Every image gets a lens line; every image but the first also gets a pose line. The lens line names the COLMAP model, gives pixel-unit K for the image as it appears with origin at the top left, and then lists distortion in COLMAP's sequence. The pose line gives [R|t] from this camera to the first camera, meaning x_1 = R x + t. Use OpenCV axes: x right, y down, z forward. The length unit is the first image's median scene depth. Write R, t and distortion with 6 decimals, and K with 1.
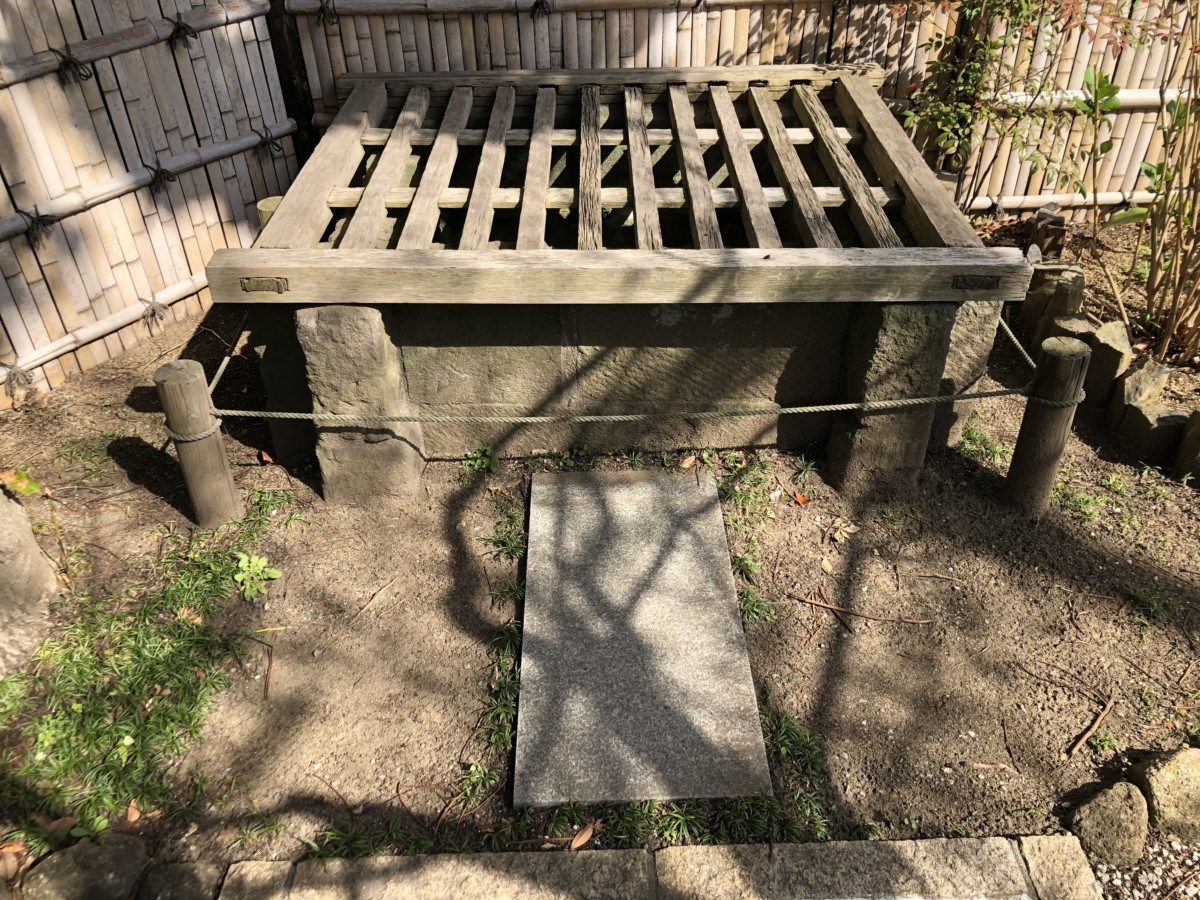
lens RADIAL K [[971.4, 0, 605.5], [0, 971.4, 449.0], [0, 0, 1]] dist [0.001986, 0.002428]
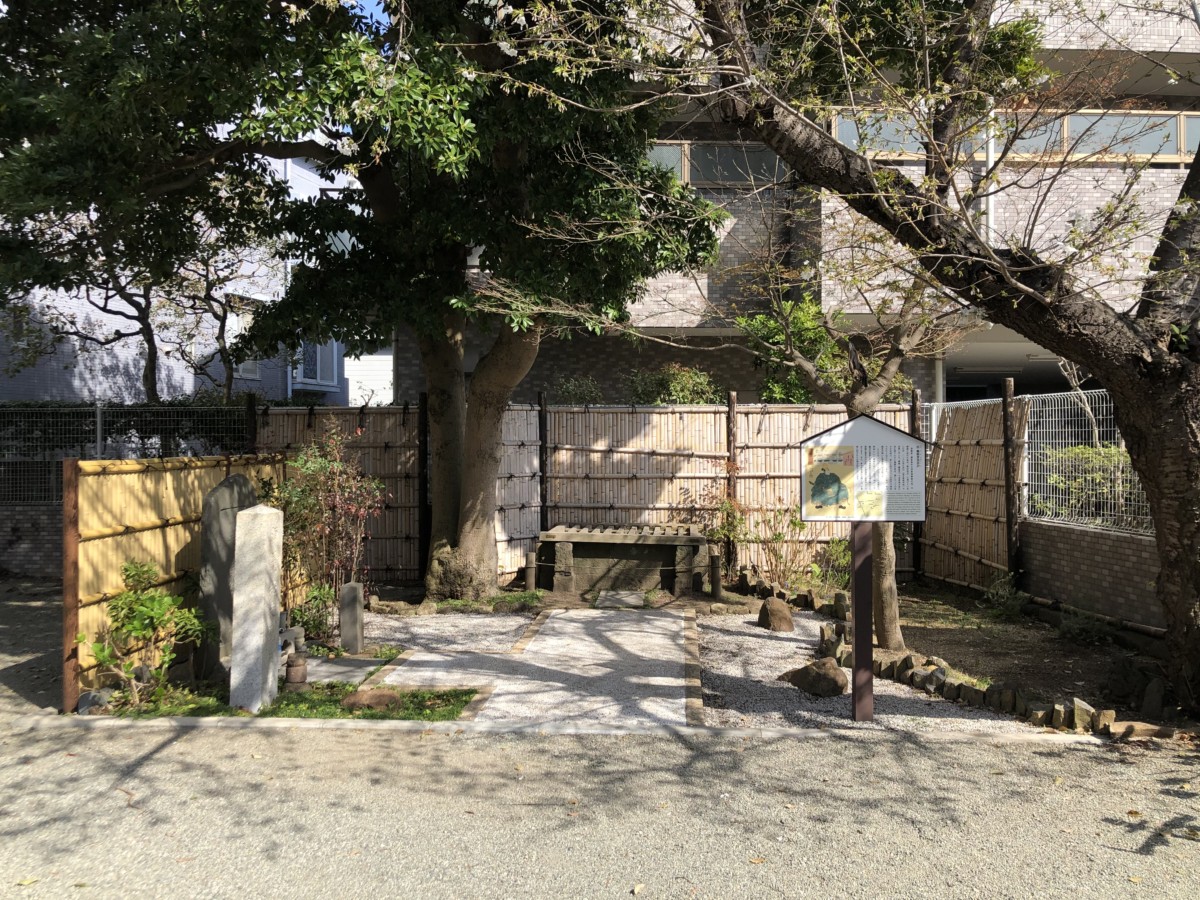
lens RADIAL K [[971.4, 0, 598.1], [0, 971.4, 447.9], [0, 0, 1]] dist [0.001986, 0.002428]
pose [[0.995060, 0.015098, -0.098118, 0.331155], [-0.070955, 0.799412, -0.596578, 2.153594], [0.069430, 0.600593, 0.796534, -2.867552]]
